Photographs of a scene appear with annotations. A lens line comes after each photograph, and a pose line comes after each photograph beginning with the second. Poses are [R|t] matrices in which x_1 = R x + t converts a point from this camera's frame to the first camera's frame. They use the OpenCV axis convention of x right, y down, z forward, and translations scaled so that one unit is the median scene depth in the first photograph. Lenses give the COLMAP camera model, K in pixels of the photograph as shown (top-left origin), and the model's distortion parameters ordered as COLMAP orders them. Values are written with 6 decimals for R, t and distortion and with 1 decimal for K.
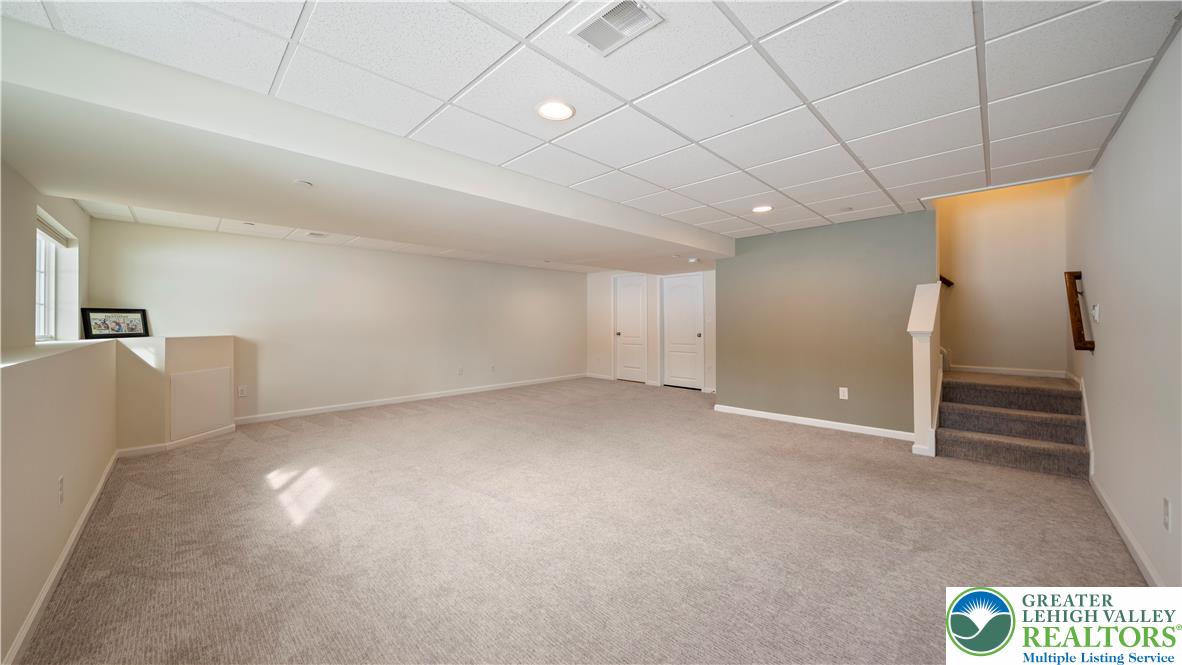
lens RADIAL K [[407.7, 0, 593.5], [0, 407.7, 325.9], [0, 0, 1]] dist [-0.000194, -0.000006]
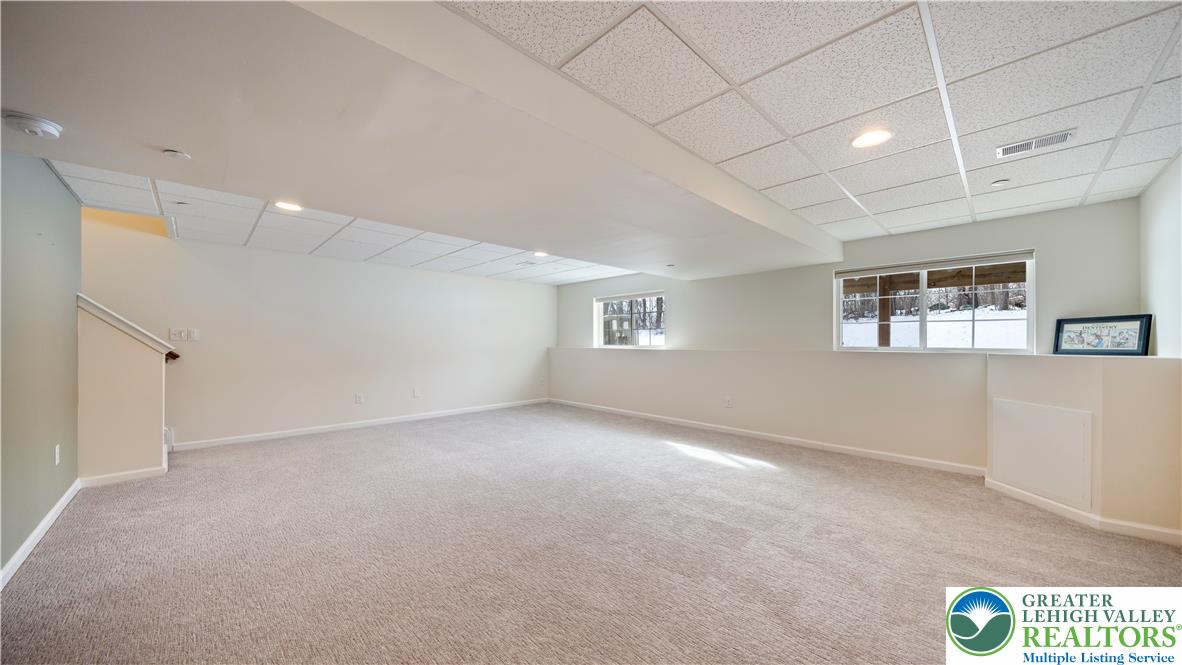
lens RADIAL K [[407.7, 0, 588.5], [0, 407.7, 337.4], [0, 0, 1]] dist [-0.000194, -0.000006]
pose [[-0.999910, 0.003682, 0.012921, -0.228744], [0.003626, 0.999984, -0.004359, -0.004058], [-0.012937, -0.004311, -0.999907, 1.783370]]
